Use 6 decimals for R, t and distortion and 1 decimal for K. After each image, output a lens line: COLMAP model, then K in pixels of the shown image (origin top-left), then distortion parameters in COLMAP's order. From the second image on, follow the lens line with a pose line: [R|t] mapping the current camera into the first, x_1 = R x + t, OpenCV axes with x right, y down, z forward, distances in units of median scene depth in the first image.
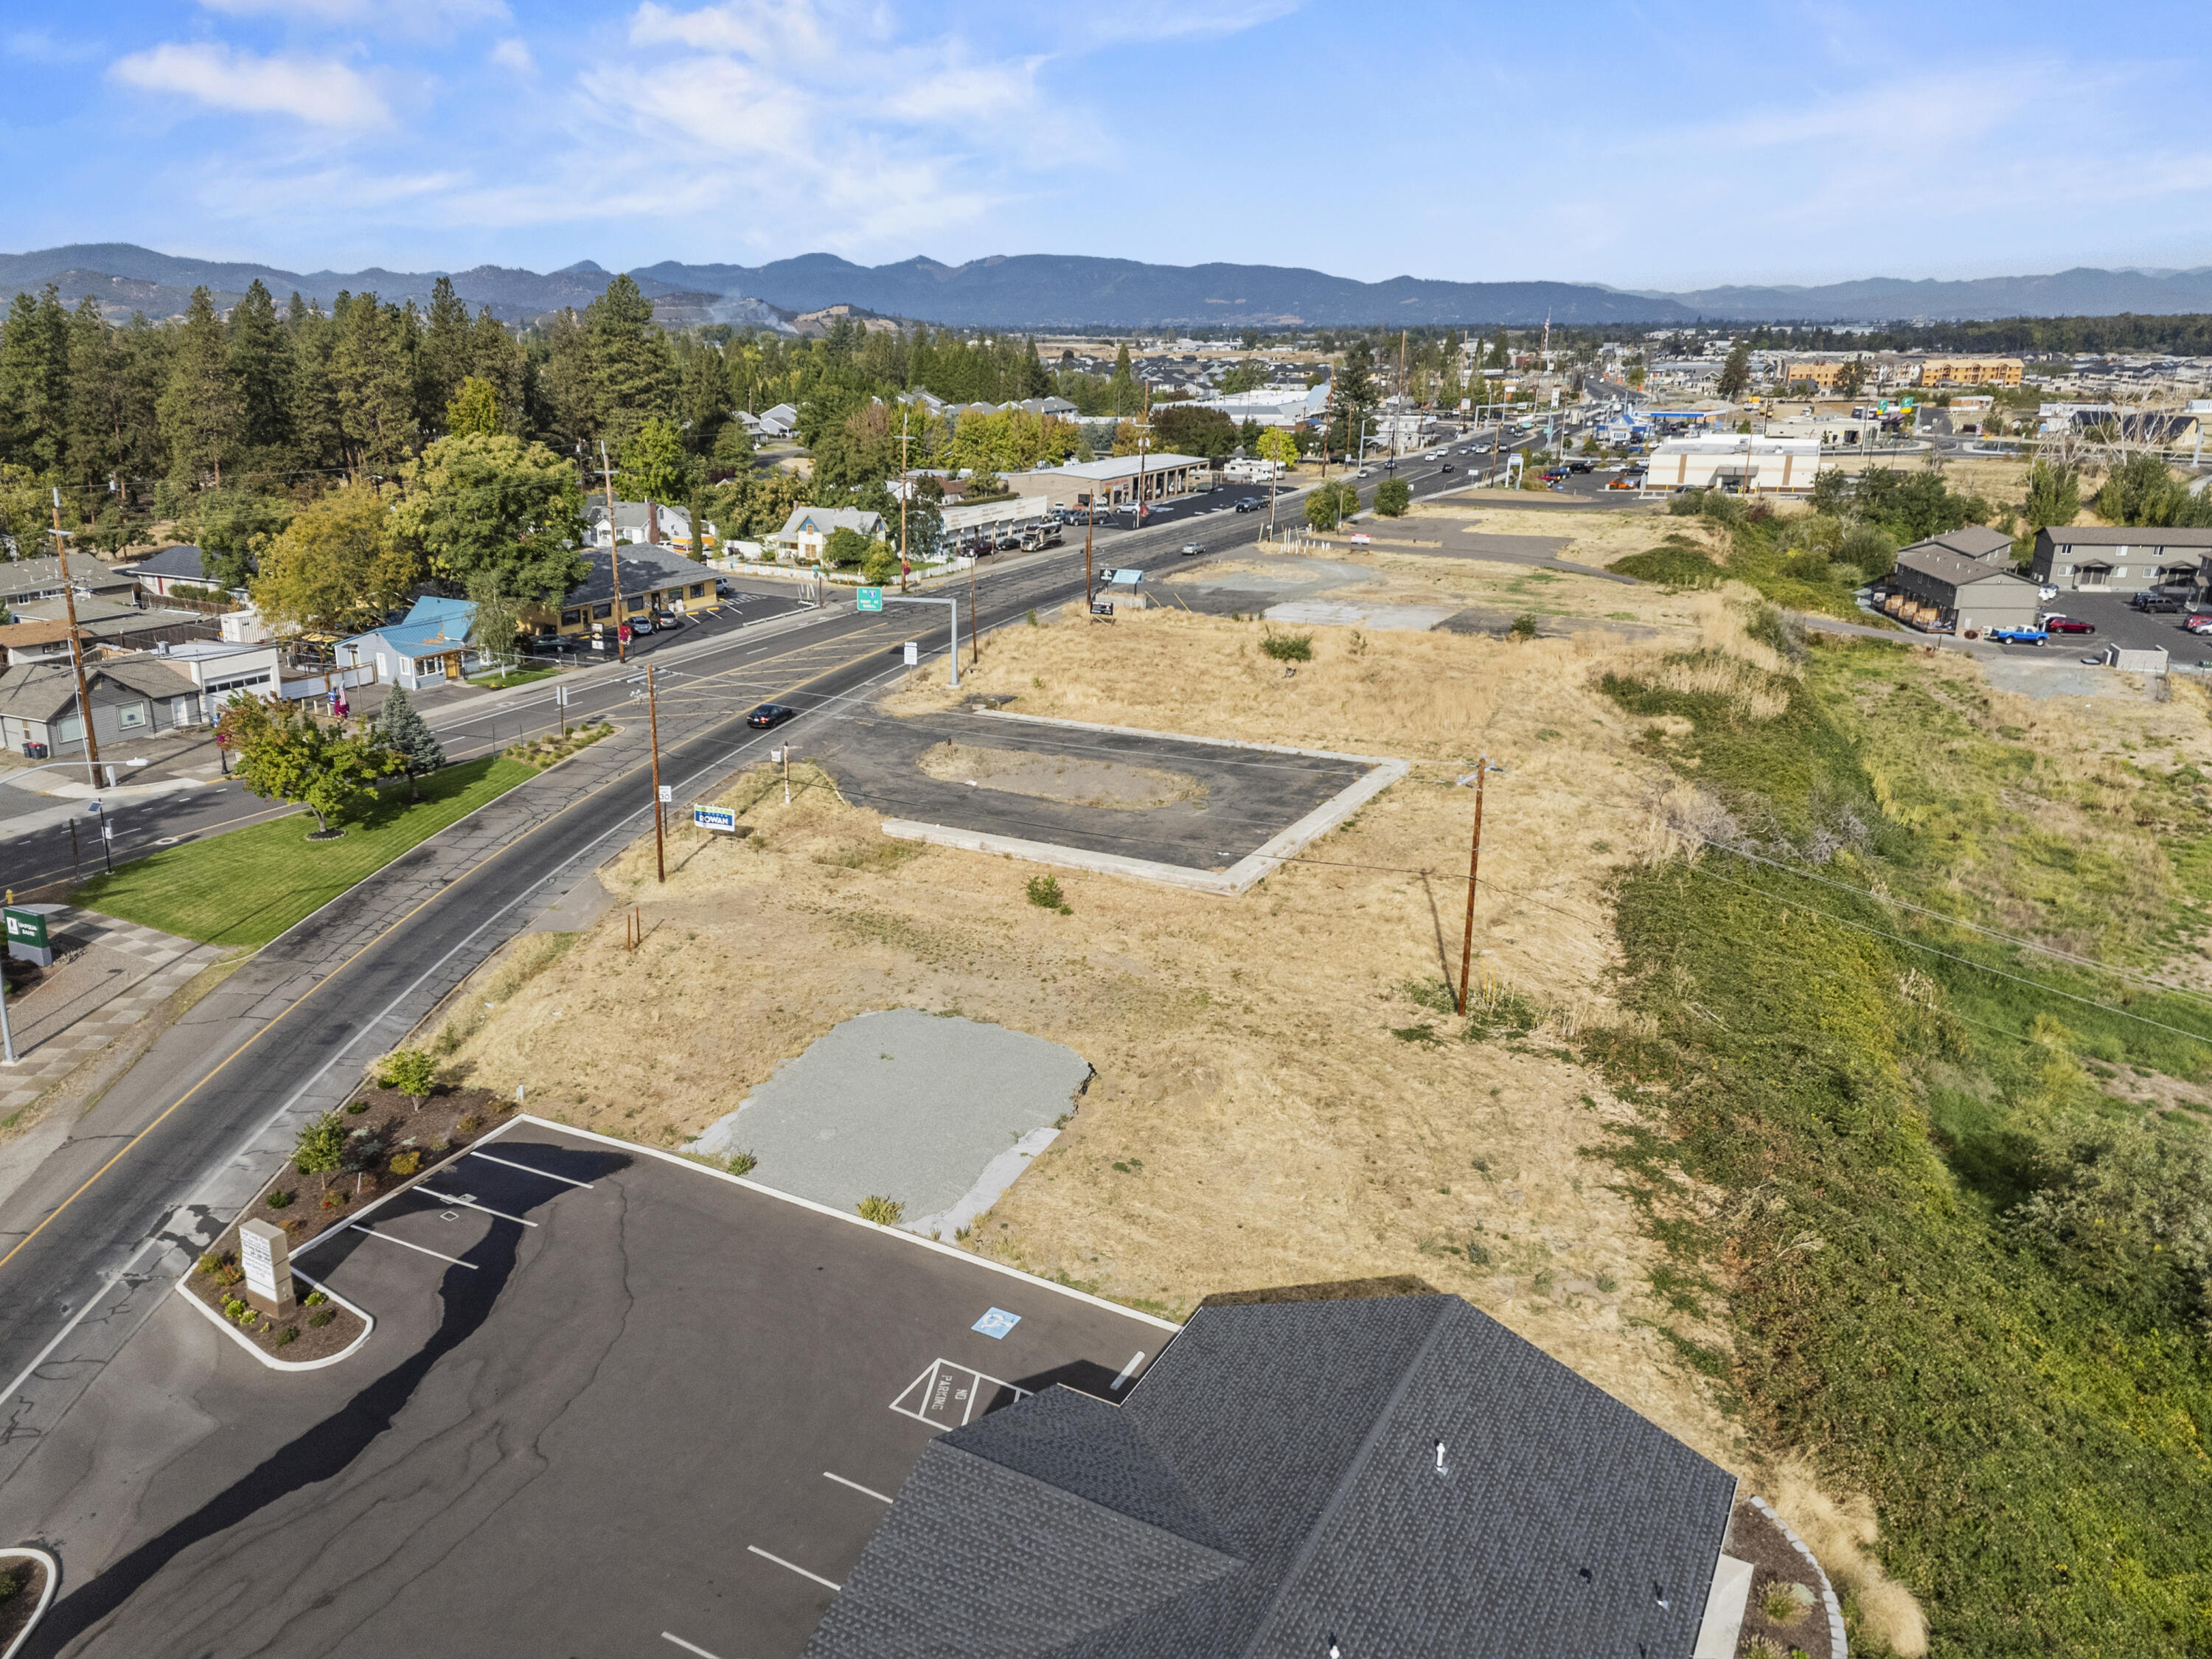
lens RADIAL K [[1573.0, 0, 1033.8], [0, 1573.0, 833.4], [0, 0, 1]] dist [0.064468, -0.053940]
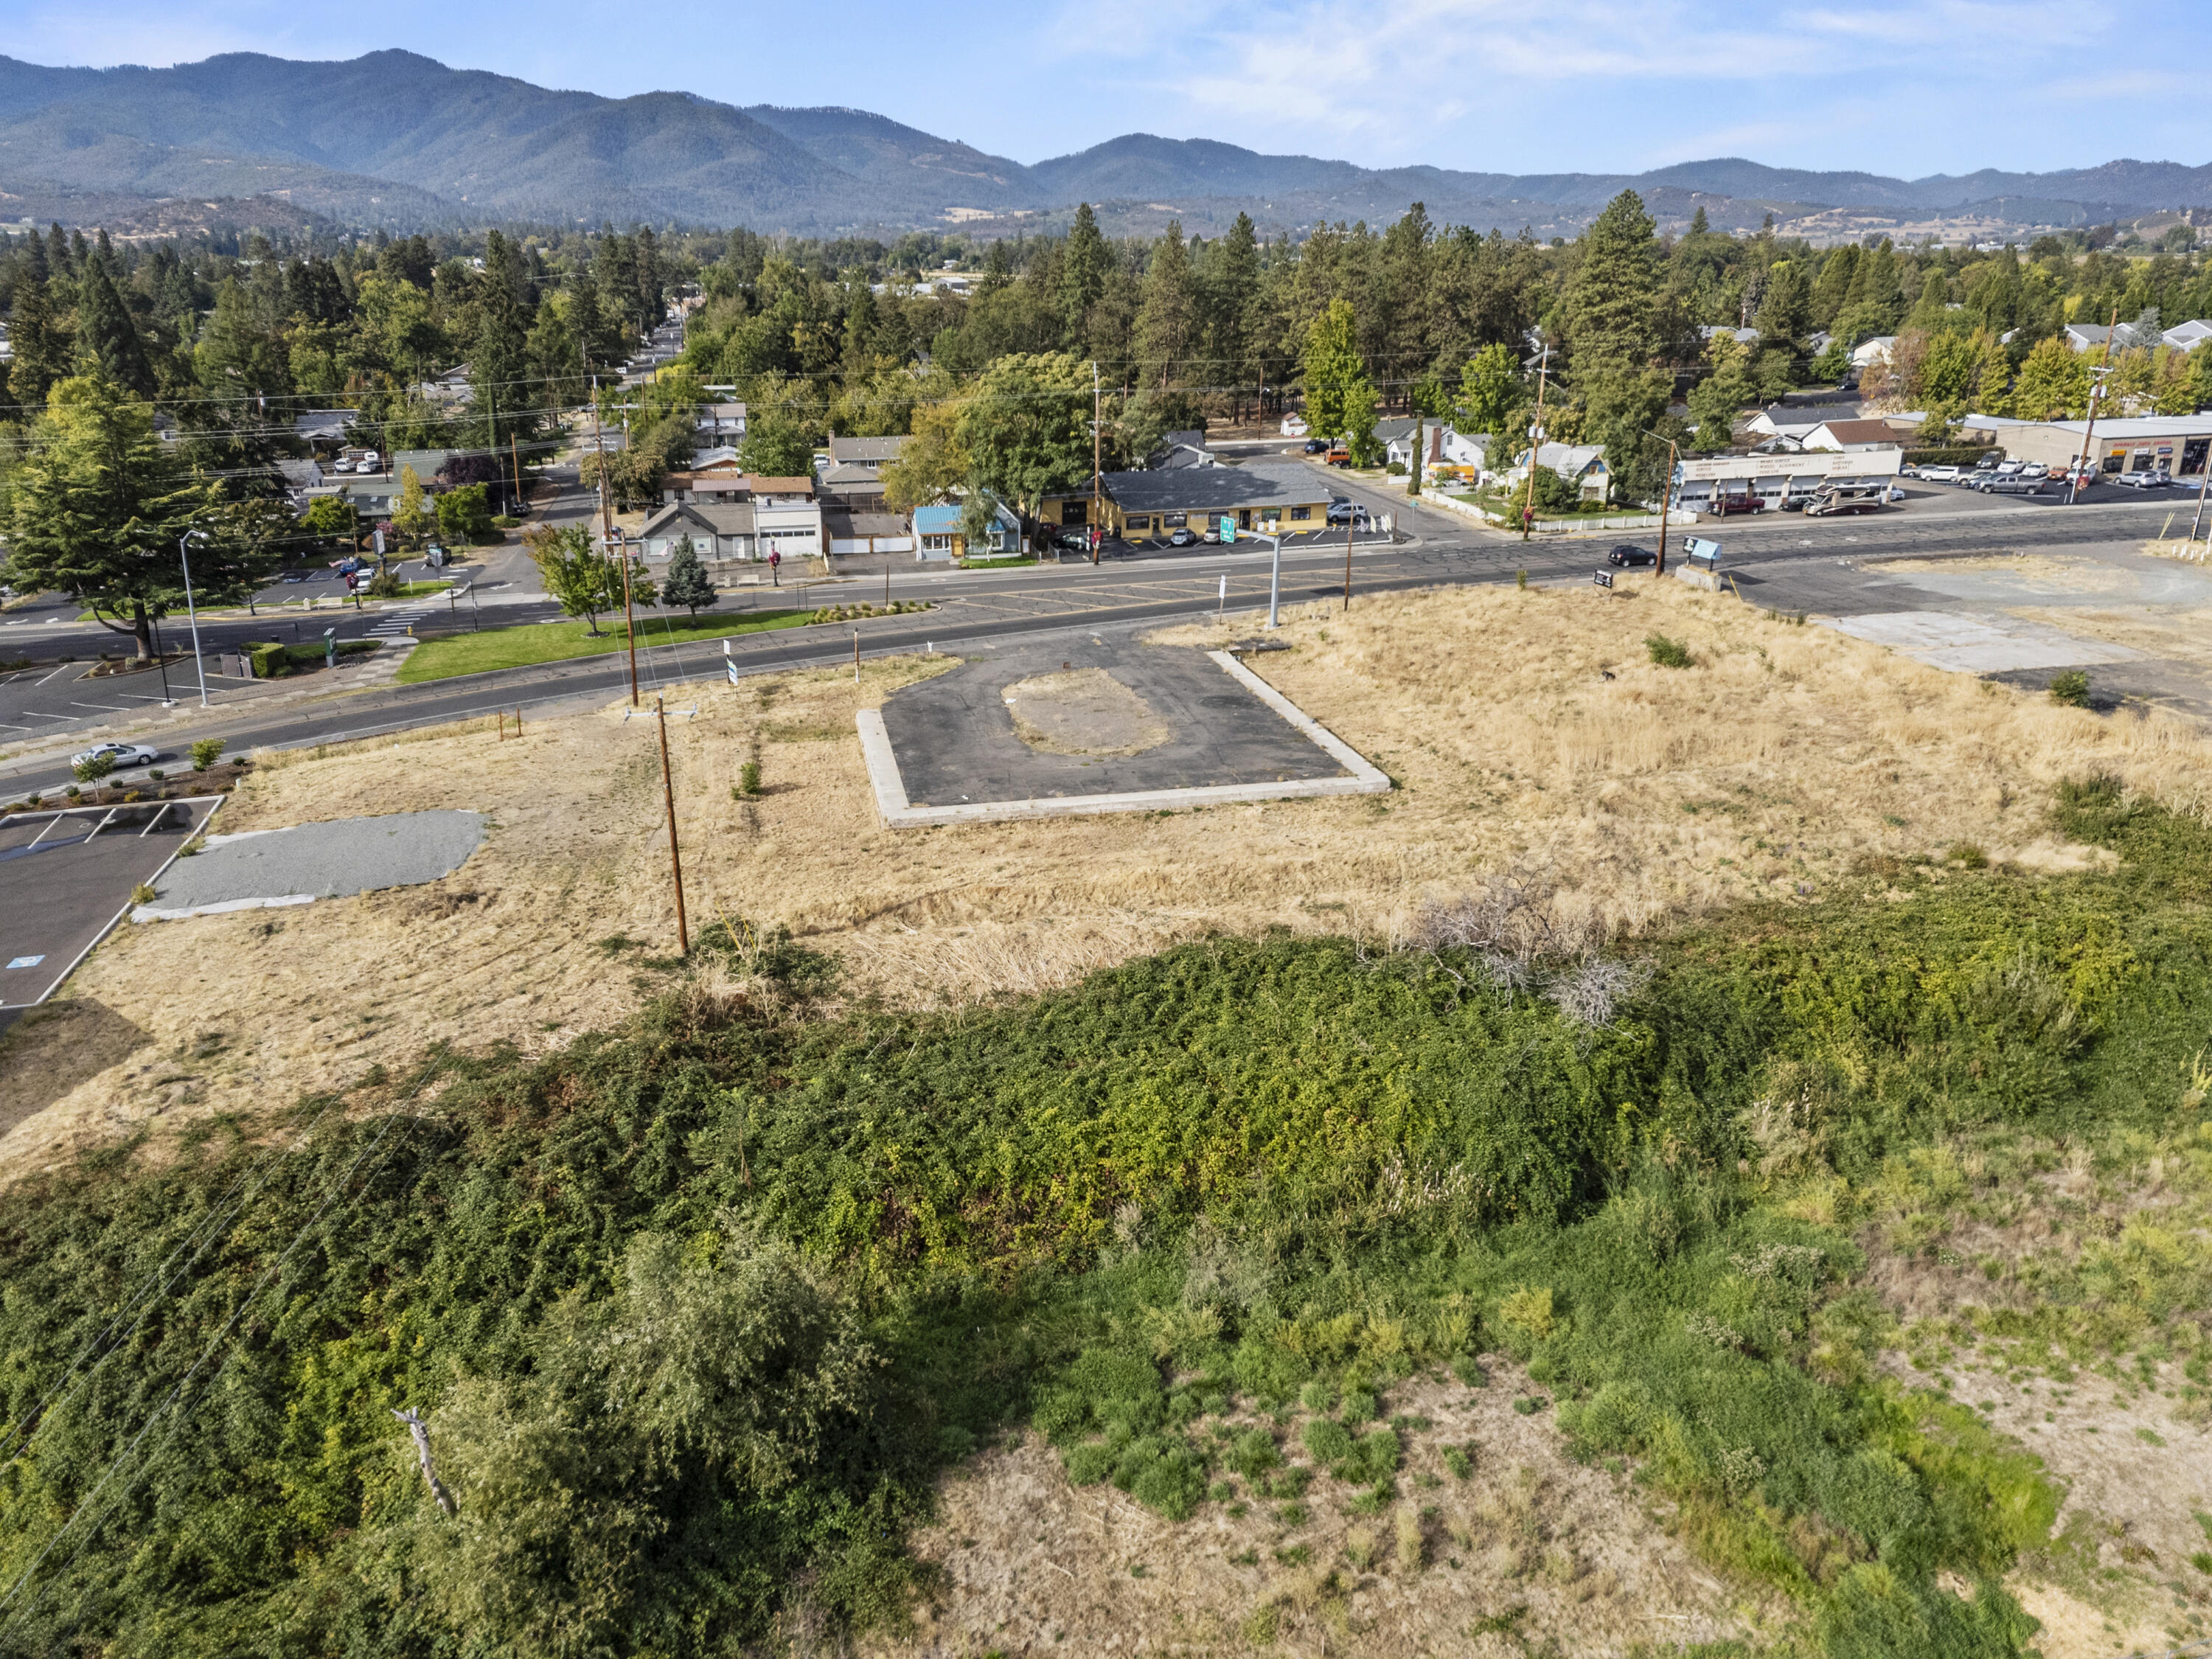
lens RADIAL K [[1627.1, 0, 1064.7], [0, 1627.1, 825.7], [0, 0, 1]] dist [0.077716, -0.063688]
pose [[0.655048, 0.244799, -0.714832, 0.622526], [-0.220796, 0.966784, 0.128751, -0.079644], [0.722607, 0.073494, 0.687341, 0.244315]]
